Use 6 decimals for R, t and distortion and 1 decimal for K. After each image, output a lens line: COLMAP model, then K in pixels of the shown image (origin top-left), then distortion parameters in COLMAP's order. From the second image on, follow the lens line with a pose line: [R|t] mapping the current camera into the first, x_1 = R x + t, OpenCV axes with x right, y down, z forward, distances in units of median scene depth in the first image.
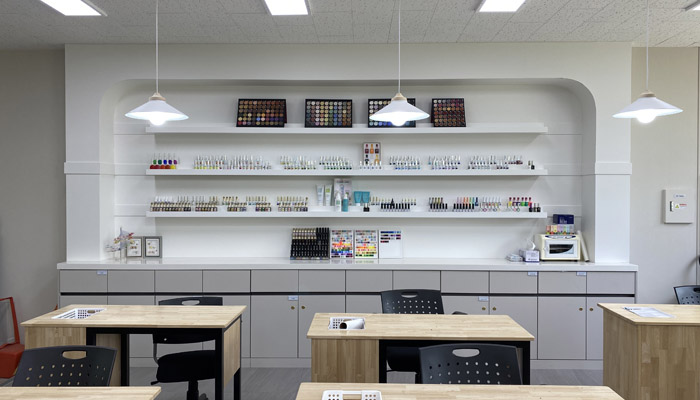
lens RADIAL K [[541.1, 0, 349.4], [0, 541.1, 197.4], [0, 0, 1]] dist [-0.006570, -0.013216]
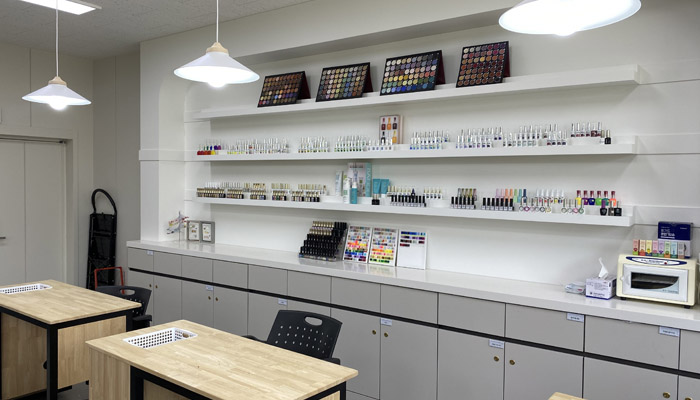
lens RADIAL K [[541.1, 0, 349.9], [0, 541.1, 201.2], [0, 0, 1]] dist [-0.006570, -0.013216]
pose [[0.806642, 0.031949, -0.590177, 0.457581], [-0.018707, 0.999418, 0.028535, -0.000524], [0.590745, -0.011977, 0.806770, 0.346808]]
